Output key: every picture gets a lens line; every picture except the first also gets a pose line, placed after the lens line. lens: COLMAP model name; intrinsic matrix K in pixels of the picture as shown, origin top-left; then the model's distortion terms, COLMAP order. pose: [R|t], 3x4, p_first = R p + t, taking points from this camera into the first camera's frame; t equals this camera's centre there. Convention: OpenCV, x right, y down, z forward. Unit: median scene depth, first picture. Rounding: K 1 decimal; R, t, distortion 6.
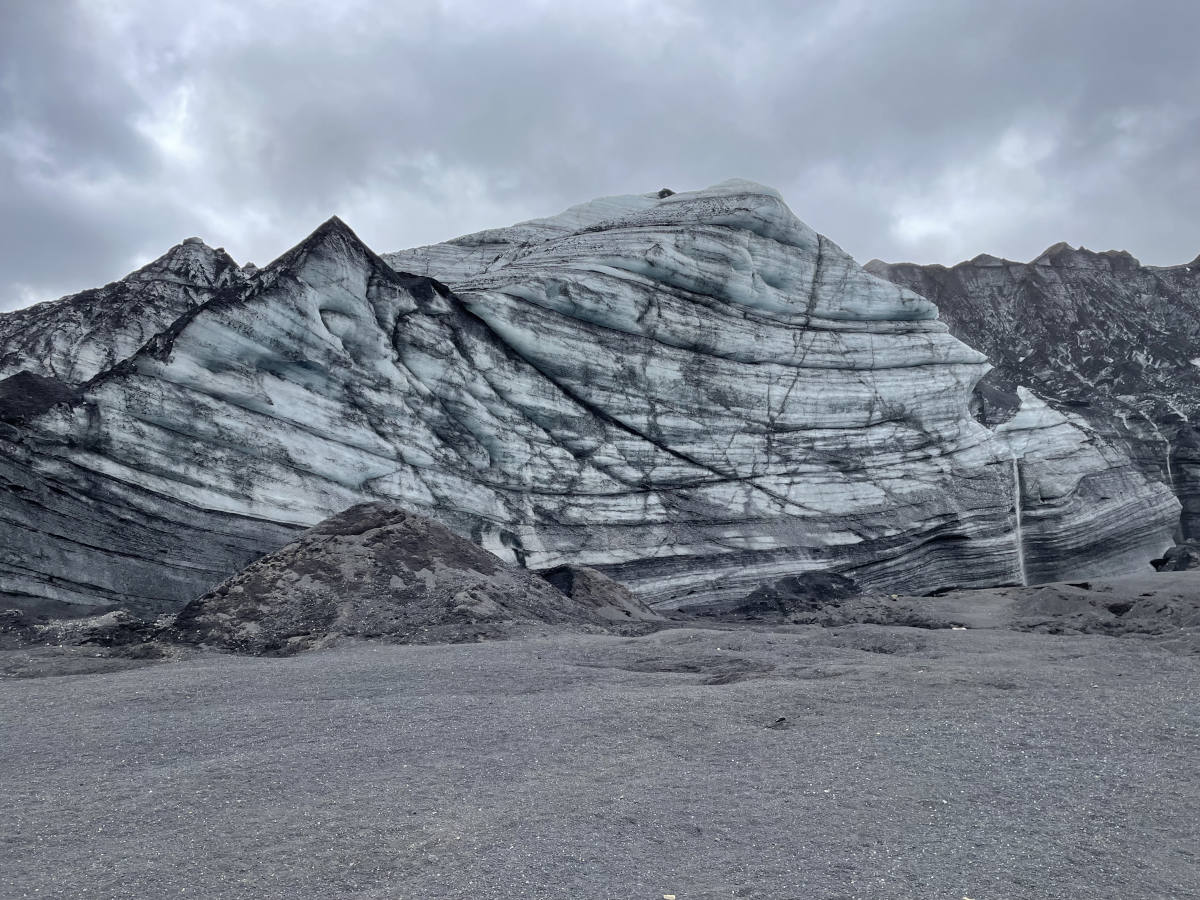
lens RADIAL K [[909.7, 0, 599.7], [0, 909.7, 451.5], [0, 0, 1]] dist [0.065018, -0.074594]
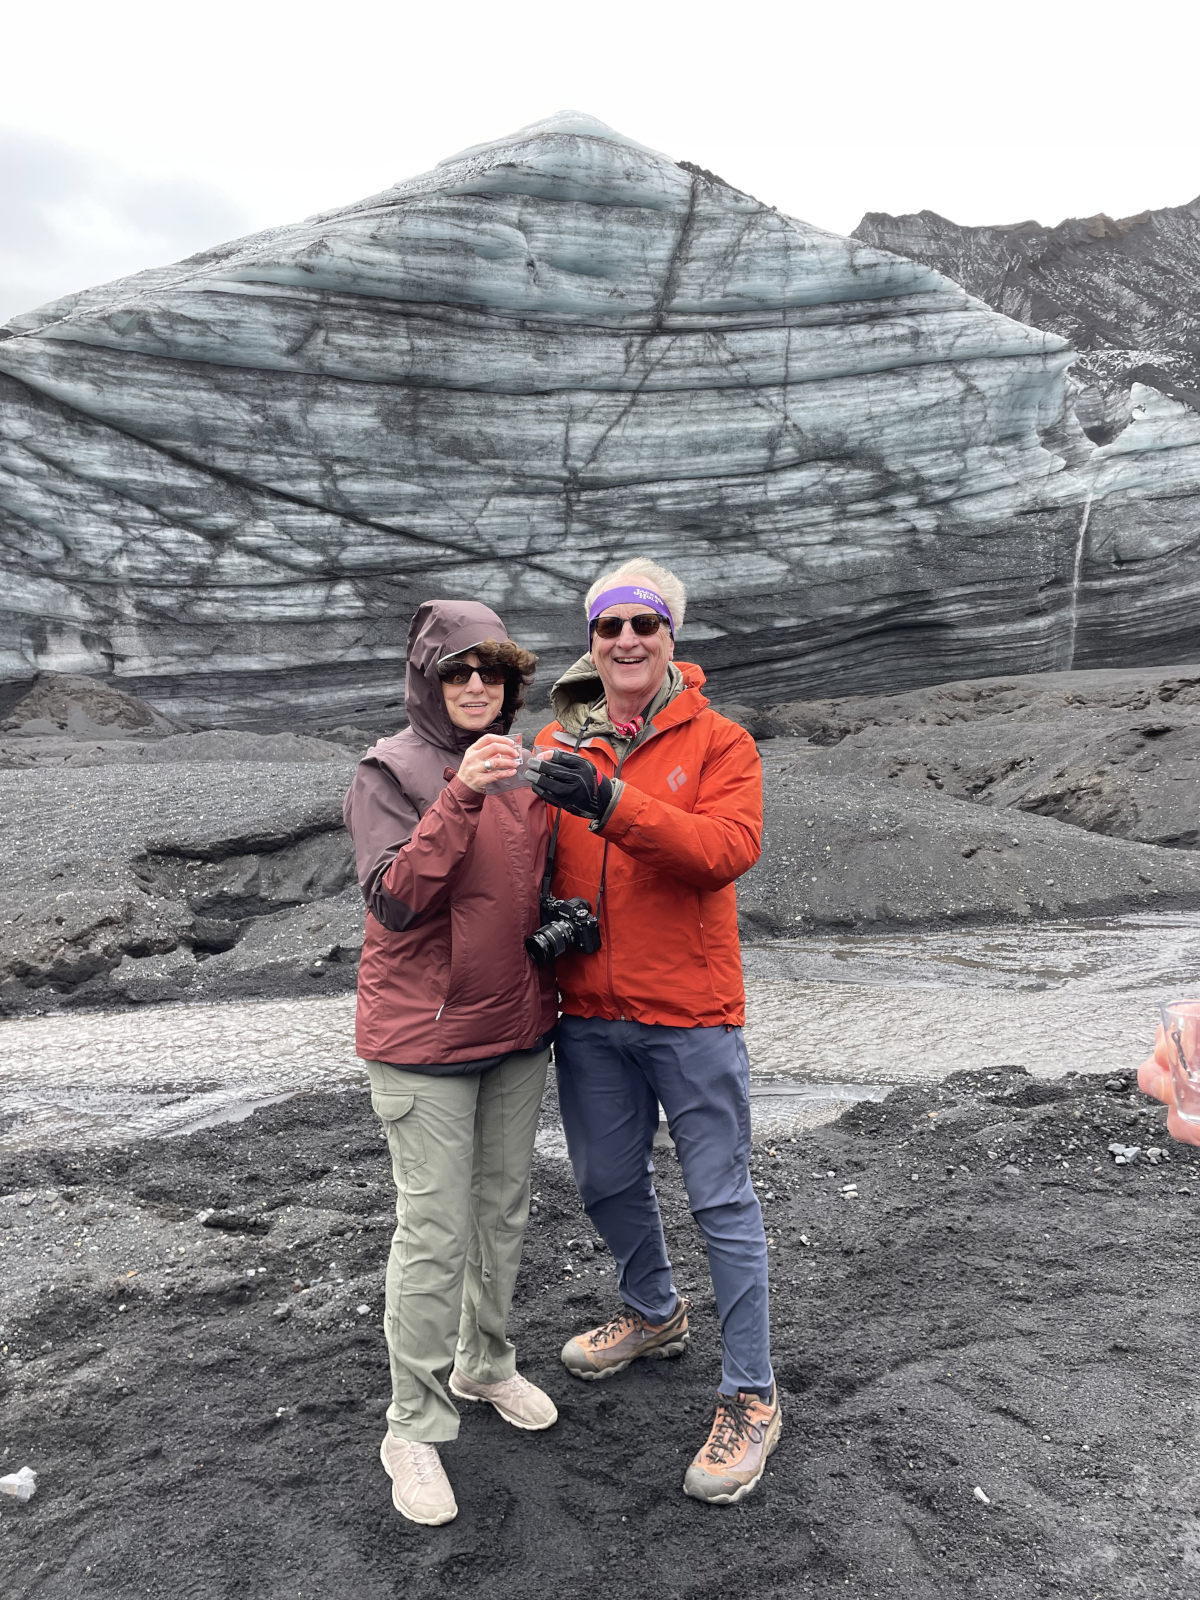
lens RADIAL K [[1212.9, 0, 606.7], [0, 1212.9, 815.1], [0, 0, 1]] dist [0.065018, -0.074594]
pose [[0.945919, 0.020527, -0.323753, 0.575045], [0.053475, 0.974477, 0.218026, 0.023009], [0.319965, -0.223547, 0.920678, 0.041795]]
